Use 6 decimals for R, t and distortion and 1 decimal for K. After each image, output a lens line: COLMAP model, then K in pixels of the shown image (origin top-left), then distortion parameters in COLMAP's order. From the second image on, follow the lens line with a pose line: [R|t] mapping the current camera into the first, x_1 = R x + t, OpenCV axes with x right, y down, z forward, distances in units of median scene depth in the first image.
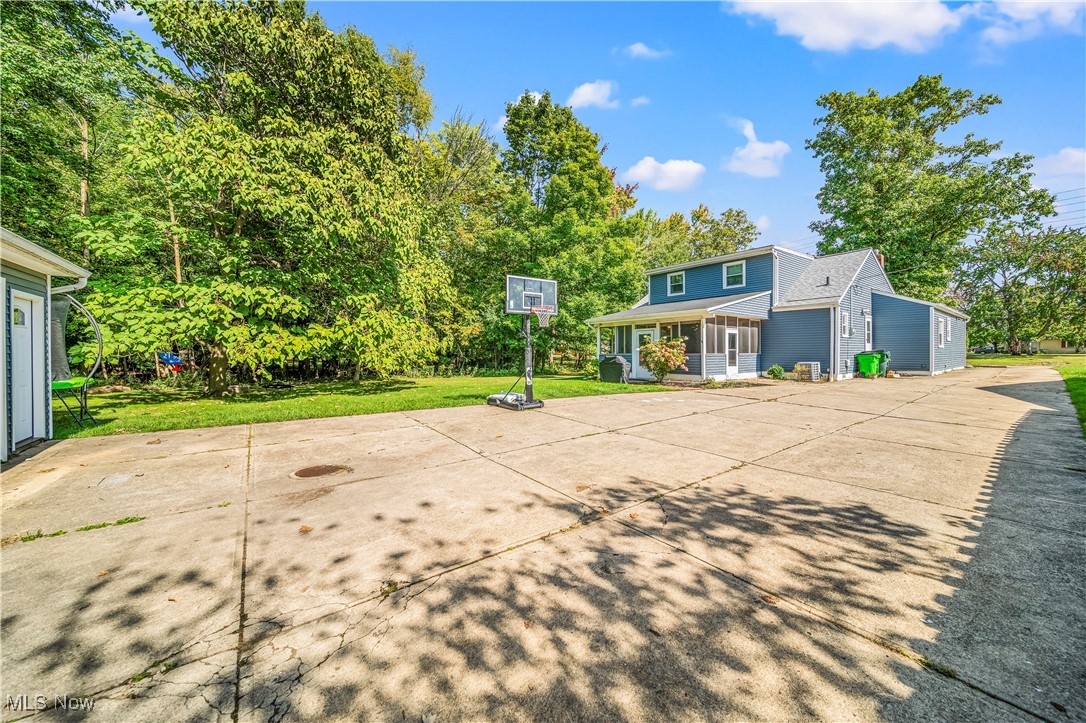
lens RADIAL K [[380.8, 0, 546.7], [0, 380.8, 354.4], [0, 0, 1]] dist [-0.002287, -0.000782]
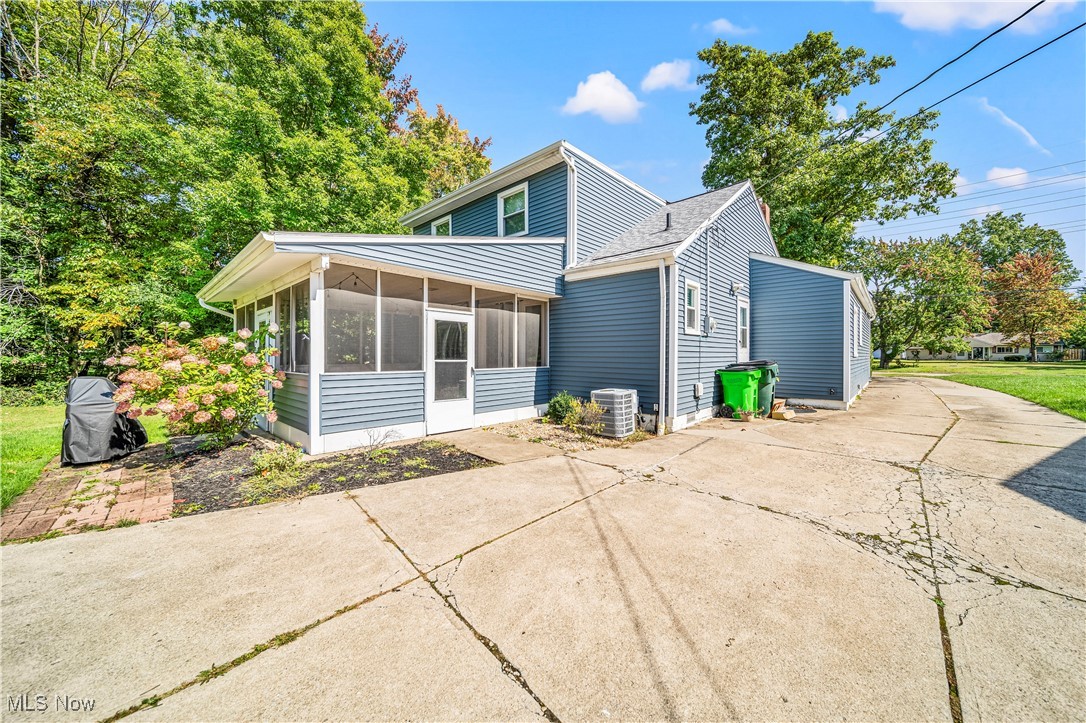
lens RADIAL K [[380.8, 0, 538.2], [0, 380.8, 360.4], [0, 0, 1]] dist [-0.002287, -0.000782]
pose [[0.984768, 0.002312, 0.173857, 0.464237], [-0.003327, 0.999979, 0.005546, -0.013771], [-0.173841, -0.006040, 0.984755, 0.515669]]
